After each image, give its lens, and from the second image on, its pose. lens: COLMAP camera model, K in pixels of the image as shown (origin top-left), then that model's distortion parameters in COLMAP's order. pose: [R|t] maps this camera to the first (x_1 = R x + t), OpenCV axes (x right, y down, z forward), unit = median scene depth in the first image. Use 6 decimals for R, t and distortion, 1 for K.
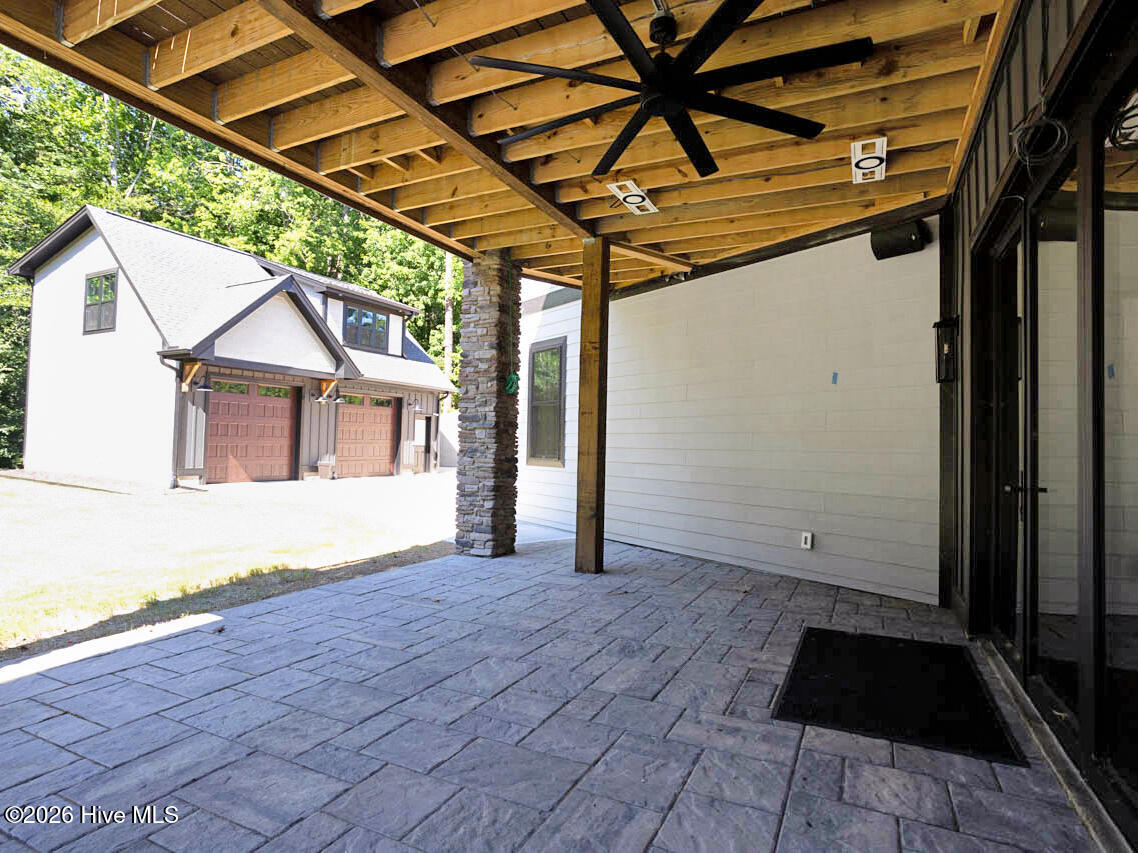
lens RADIAL K [[609.7, 0, 569.0], [0, 609.7, 426.5], [0, 0, 1]] dist [-0.000003, -0.000005]
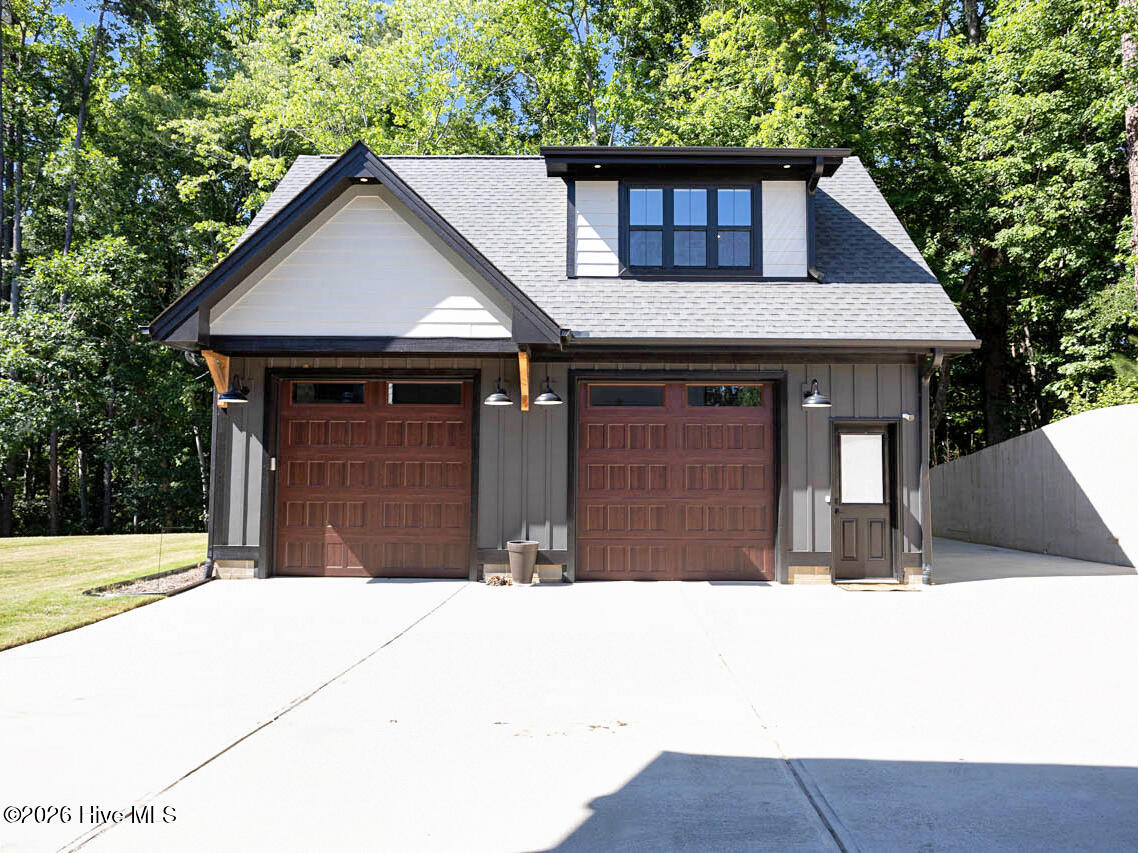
lens RADIAL K [[887.2, 0, 569.0], [0, 887.2, 426.5], [0, 0, 1]] dist [0.001775, 0.000487]
pose [[0.437107, -0.105751, -0.893171, 0.166894], [0.031433, 0.994253, -0.102336, 0.036472], [0.898860, 0.016657, 0.437919, 0.636673]]
